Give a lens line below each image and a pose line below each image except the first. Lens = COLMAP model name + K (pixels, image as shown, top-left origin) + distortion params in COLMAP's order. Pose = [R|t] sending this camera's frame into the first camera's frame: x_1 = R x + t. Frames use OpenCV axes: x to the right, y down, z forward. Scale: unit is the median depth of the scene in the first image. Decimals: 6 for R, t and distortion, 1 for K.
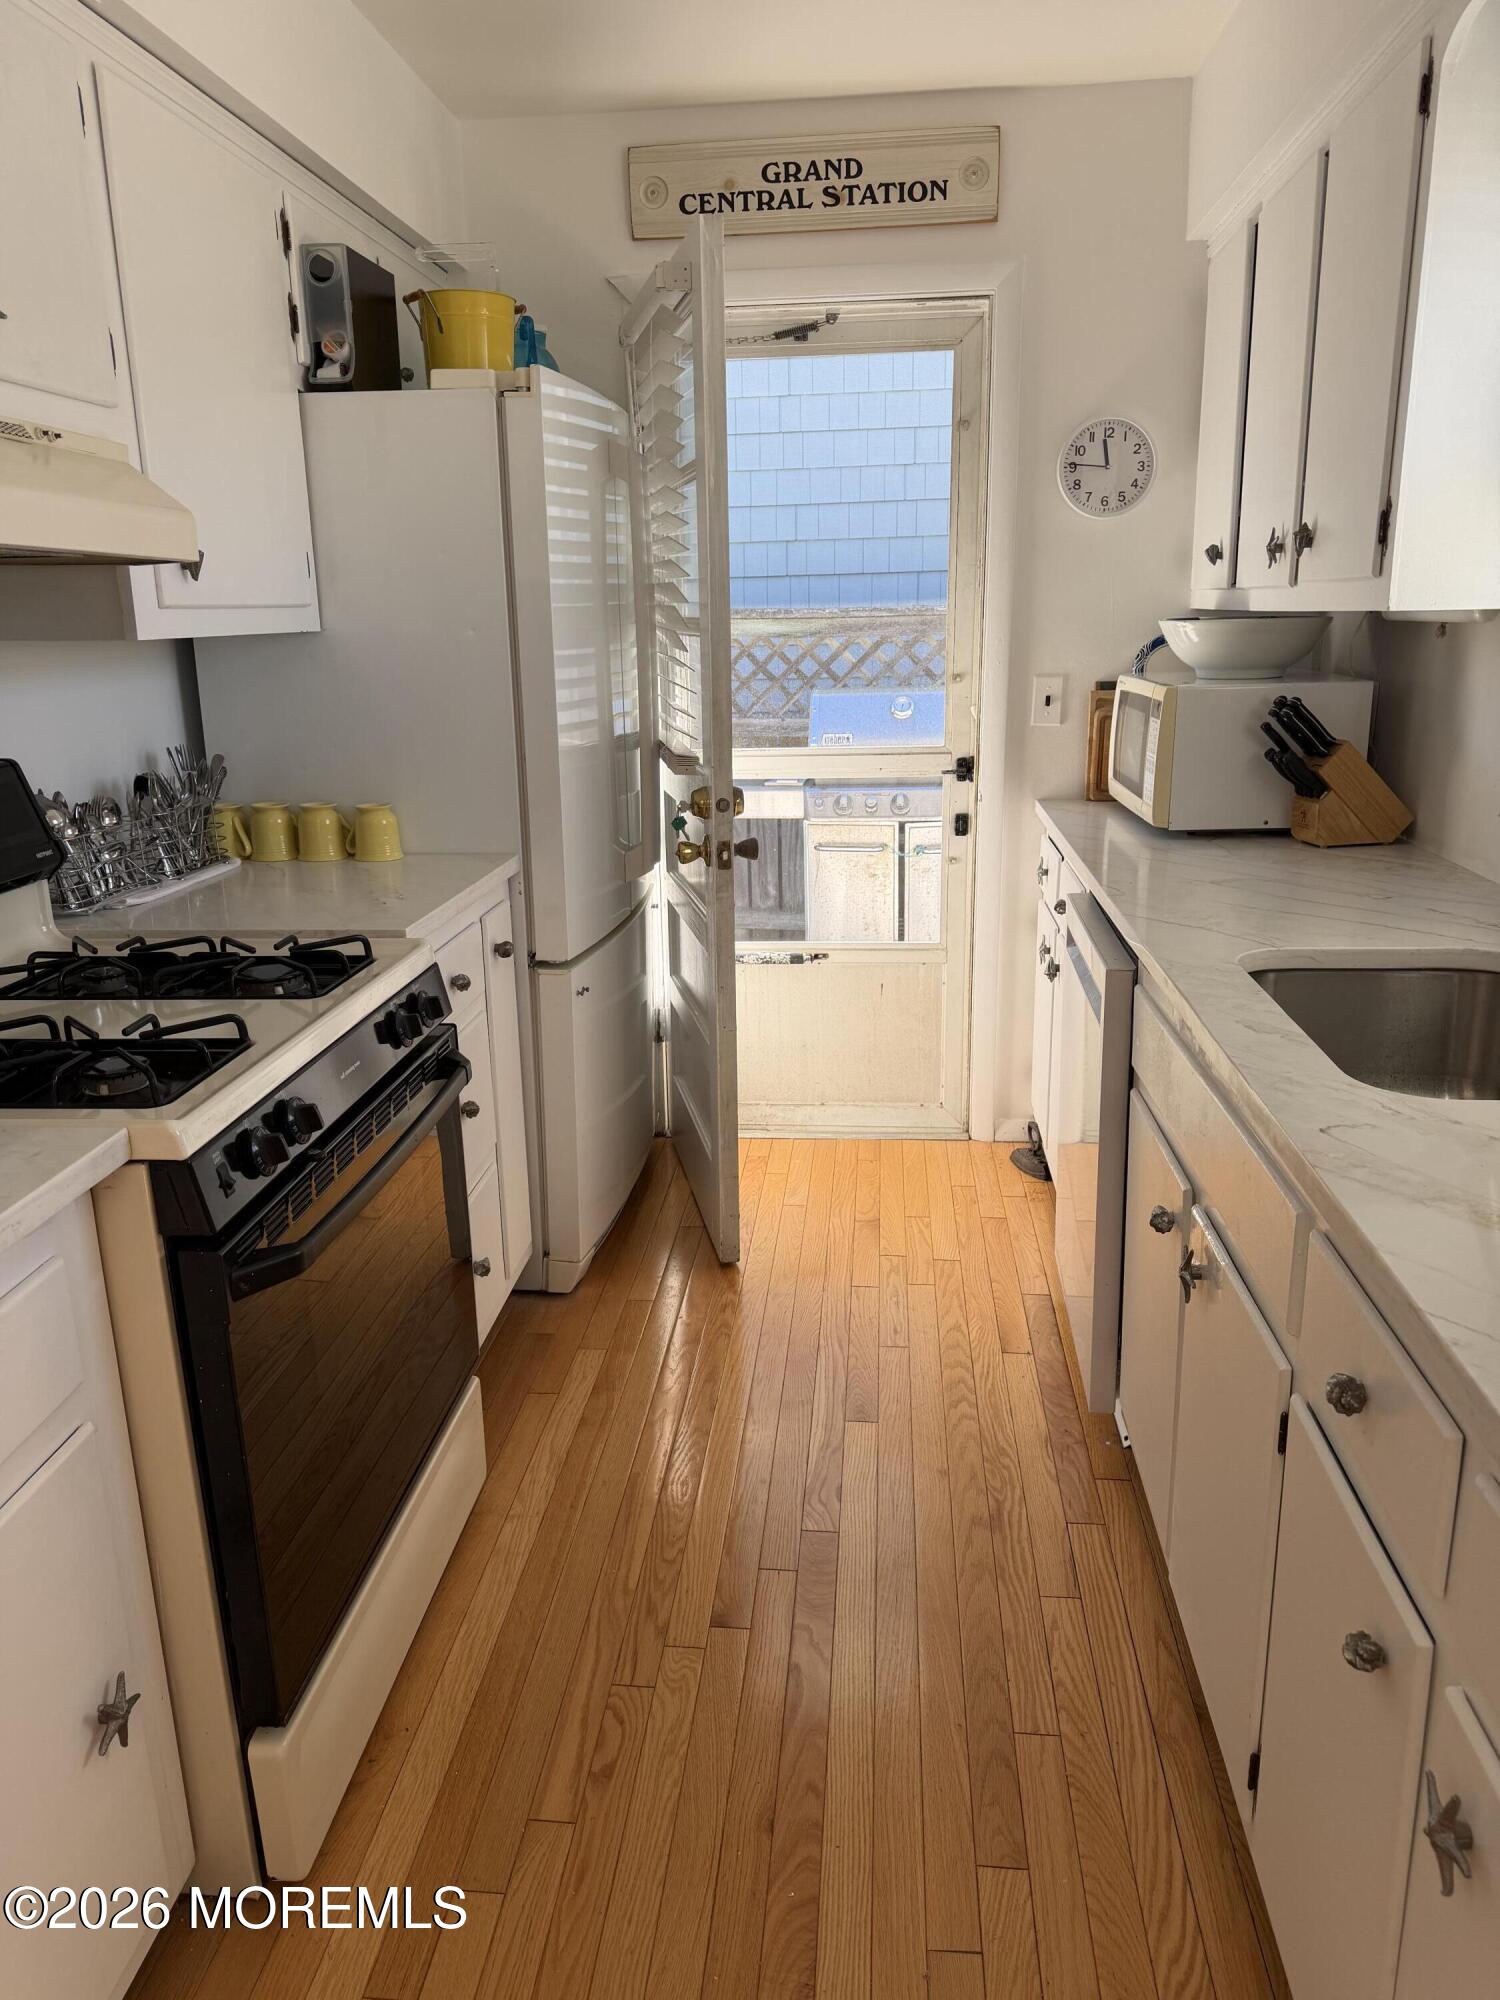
lens RADIAL K [[1414.4, 0, 752.5], [0, 1414.4, 1001.3], [0, 0, 1]] dist [-0.002224, -0.003442]
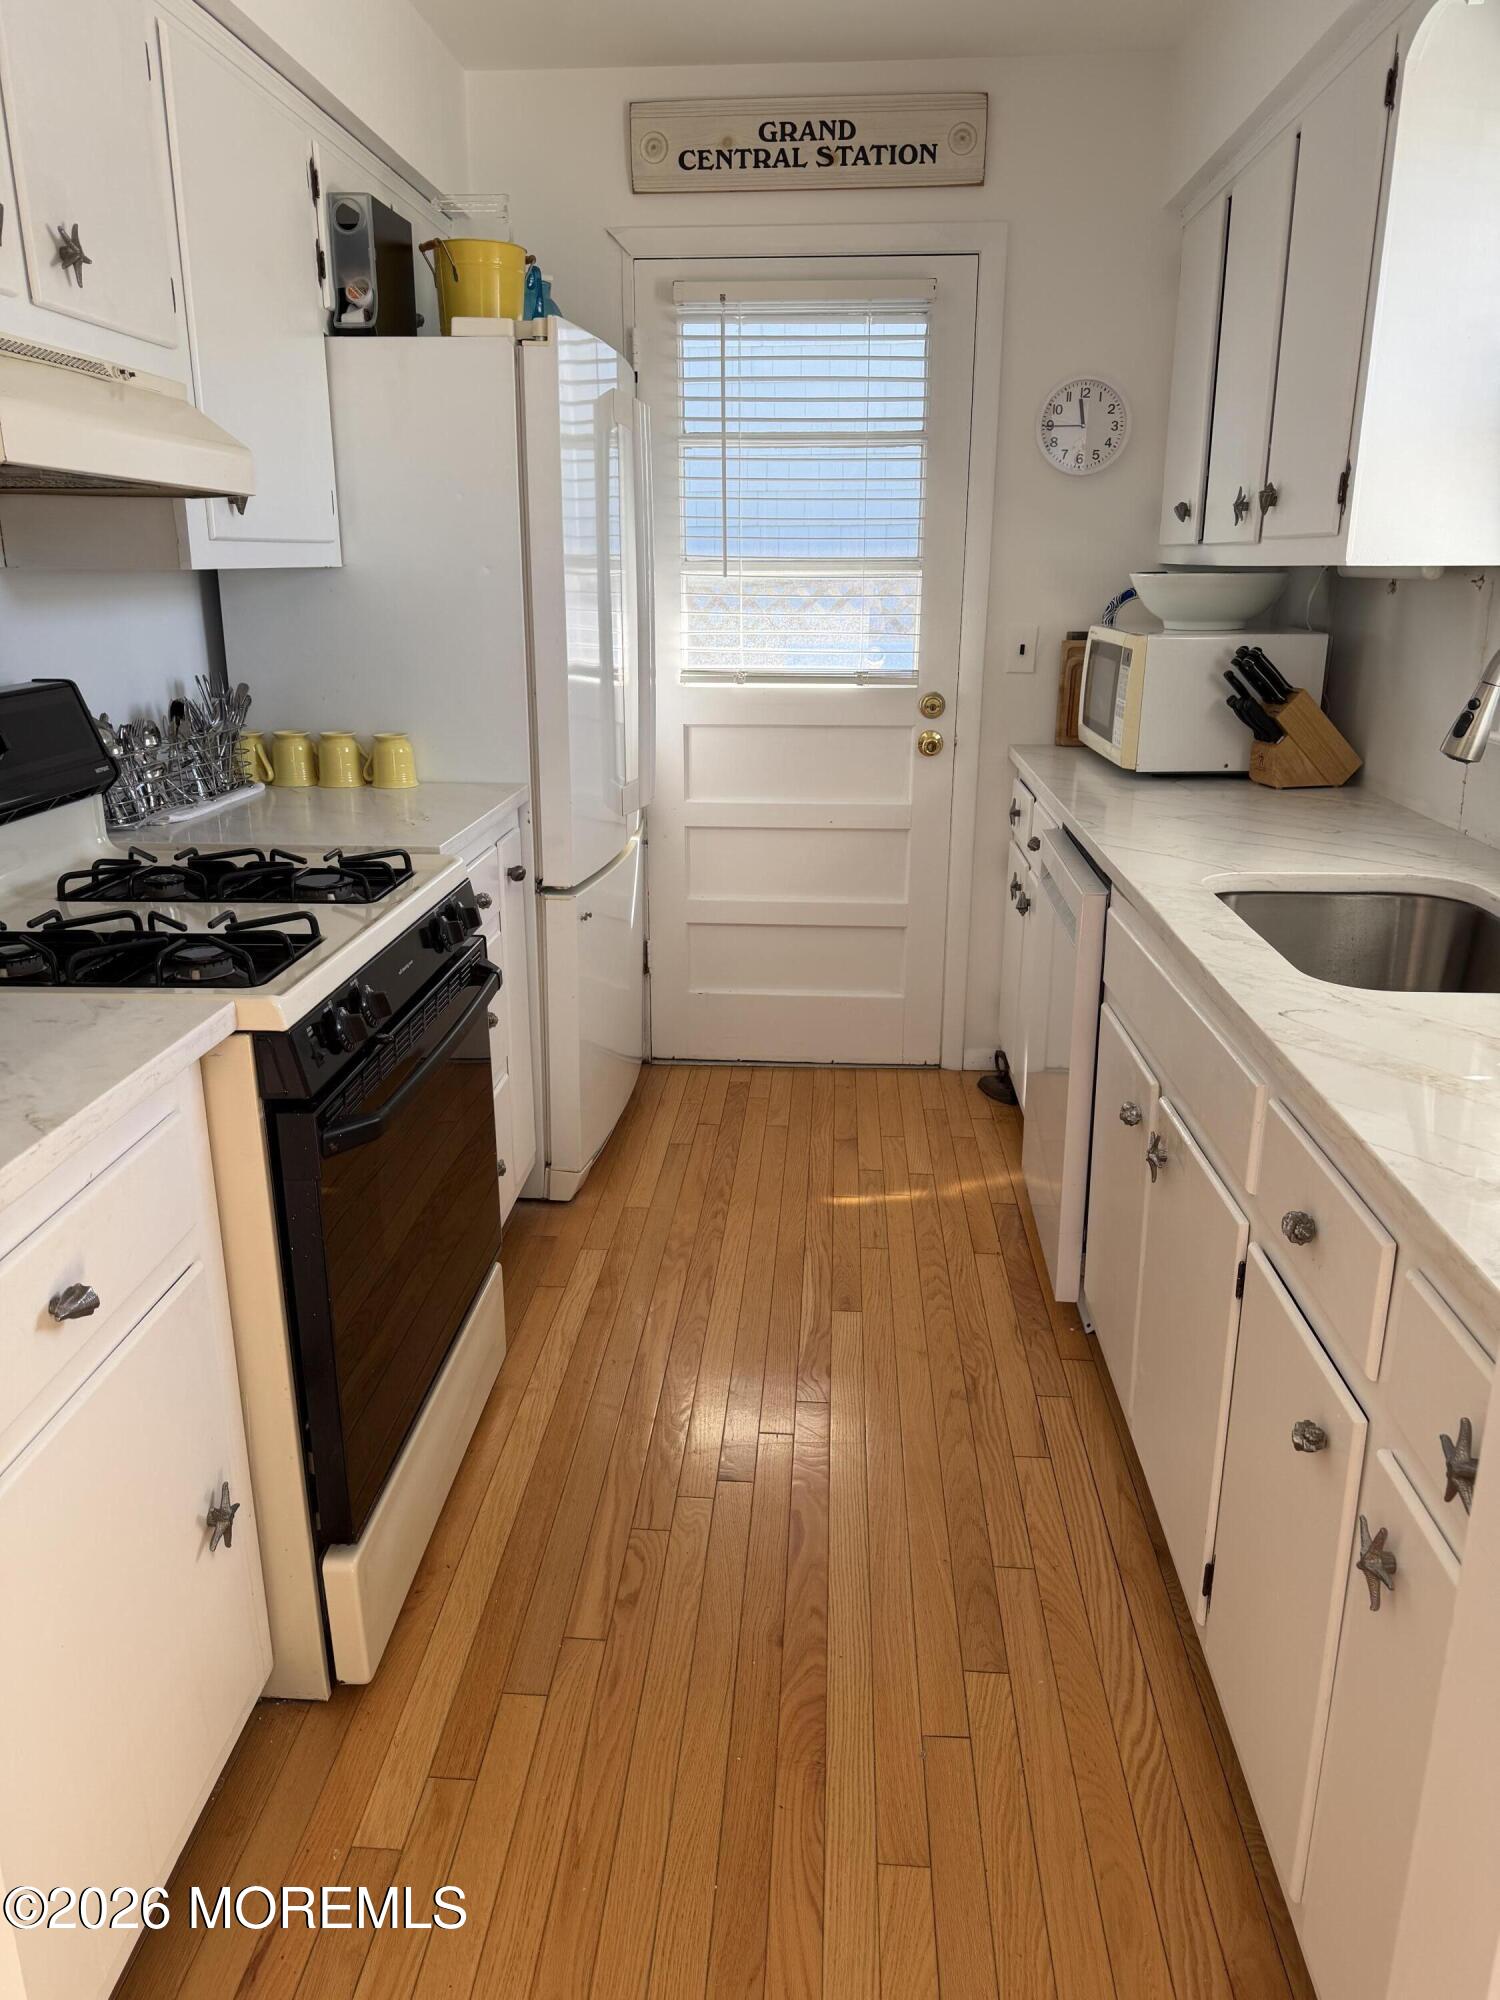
lens RADIAL K [[1407.5, 0, 750.0], [0, 1407.5, 1000.0], [0, 0, 1]] dist [0.010250, -0.018216]
pose [[0.999407, 0.010050, 0.032920, -0.038642], [-0.011065, 0.999464, 0.030800, 0.027822], [-0.032592, -0.031146, 0.998983, -0.076391]]
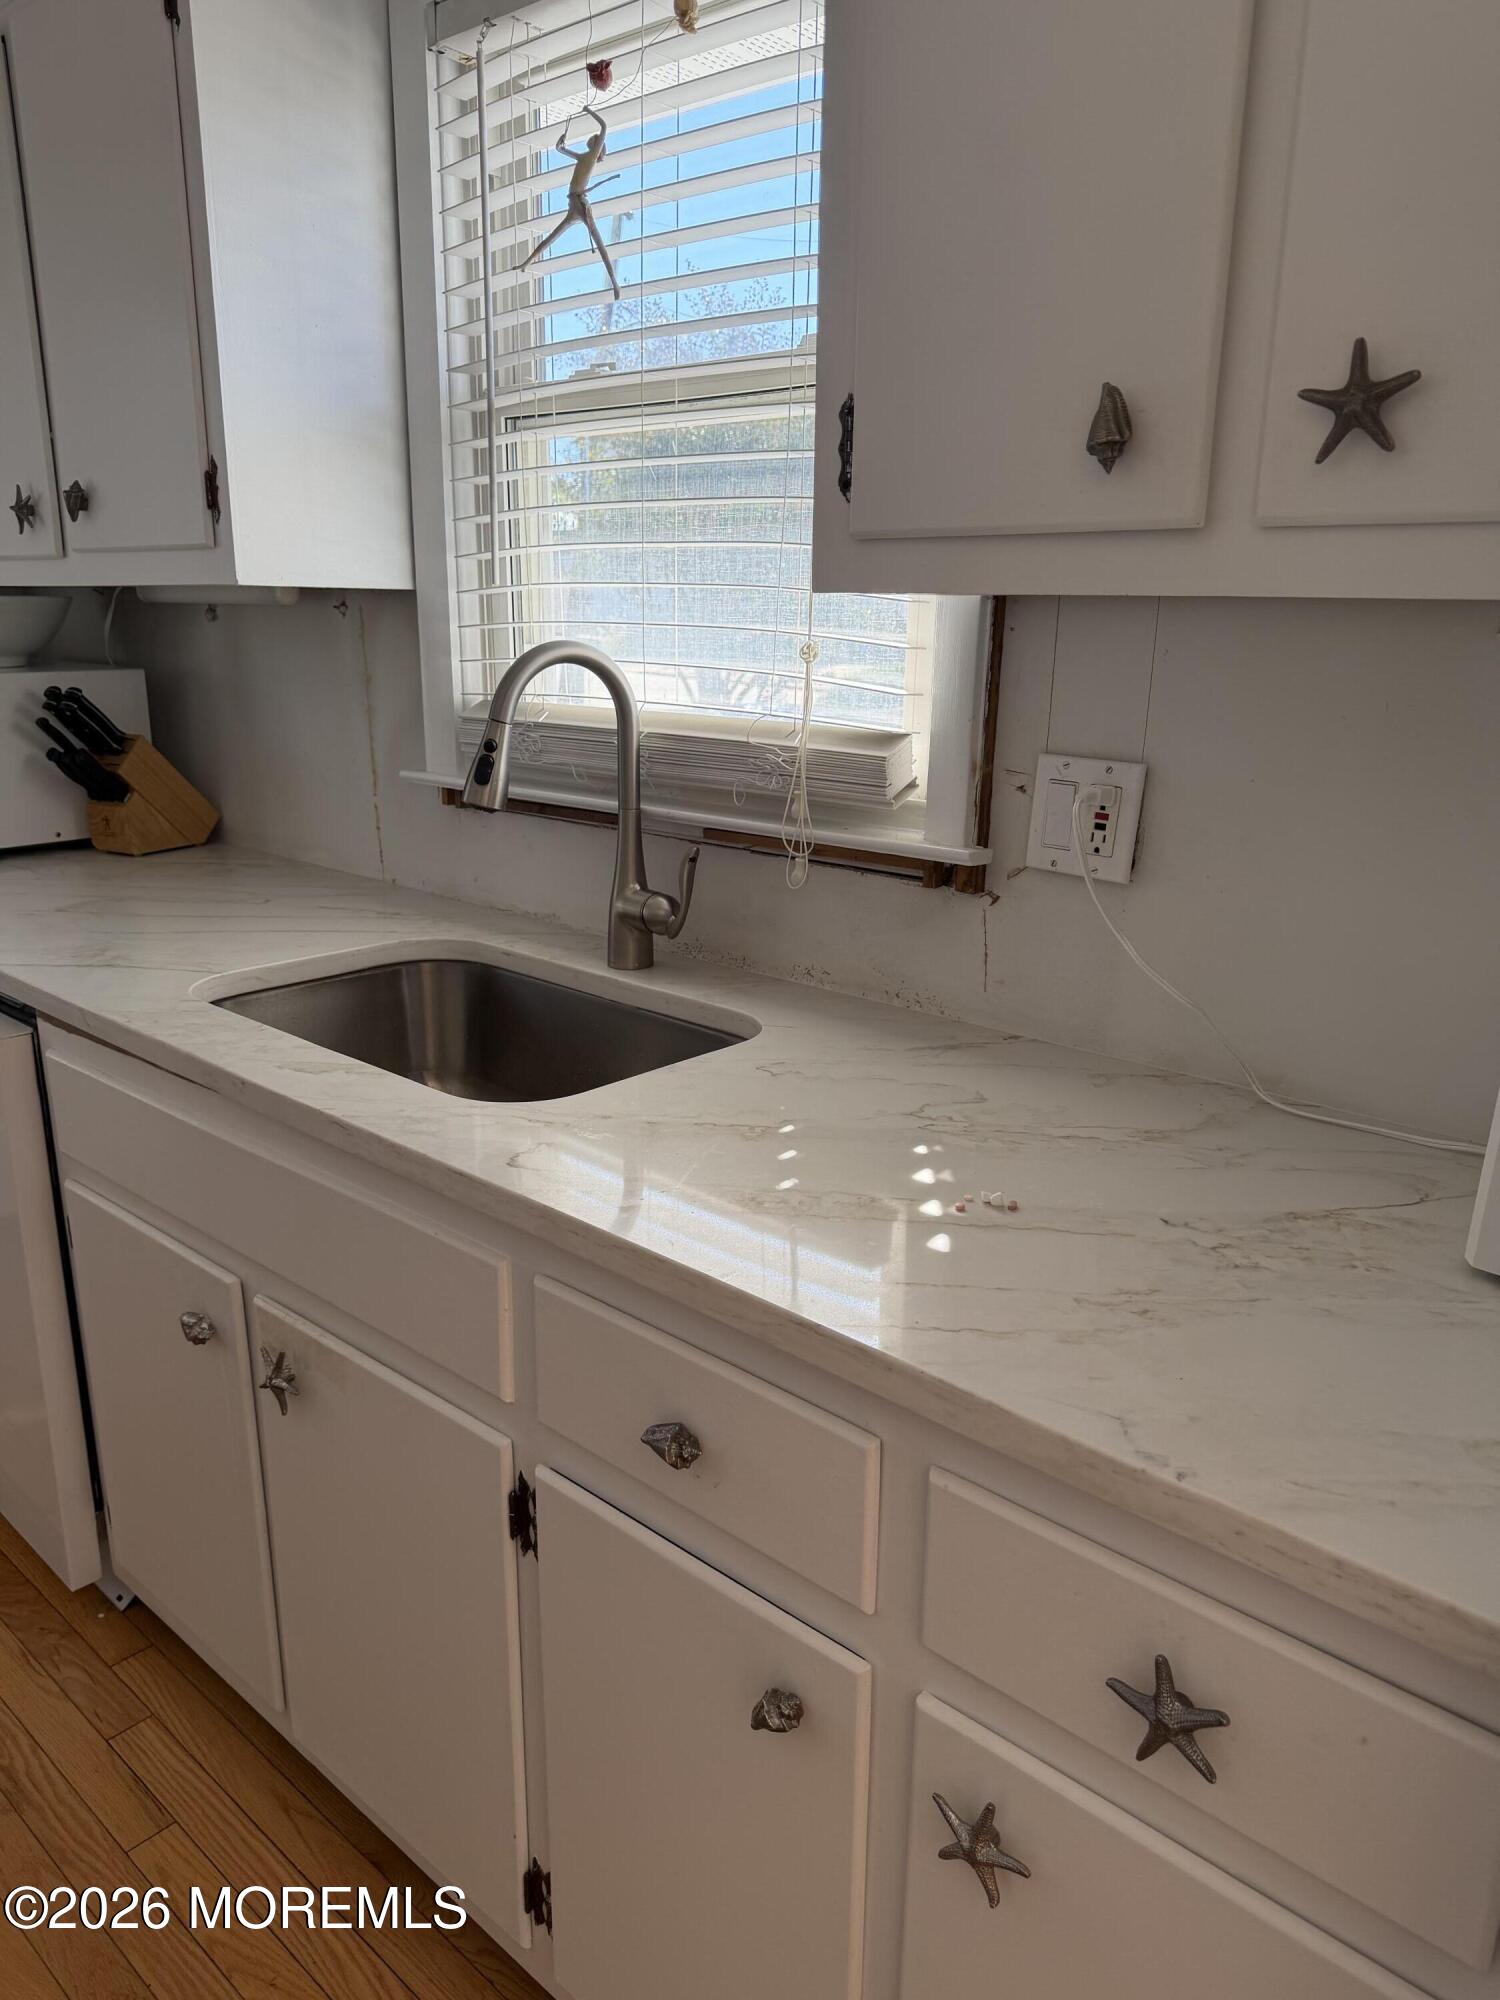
lens RADIAL K [[1407.5, 0, 750.0], [0, 1407.5, 1000.0], [0, 0, 1]] dist [0.010250, -0.018216]
pose [[0.592018, -0.187156, 0.783893, -0.096624], [0.188870, 0.977794, 0.090811, -0.033802], [-0.783482, 0.094292, 0.614220, 0.194930]]
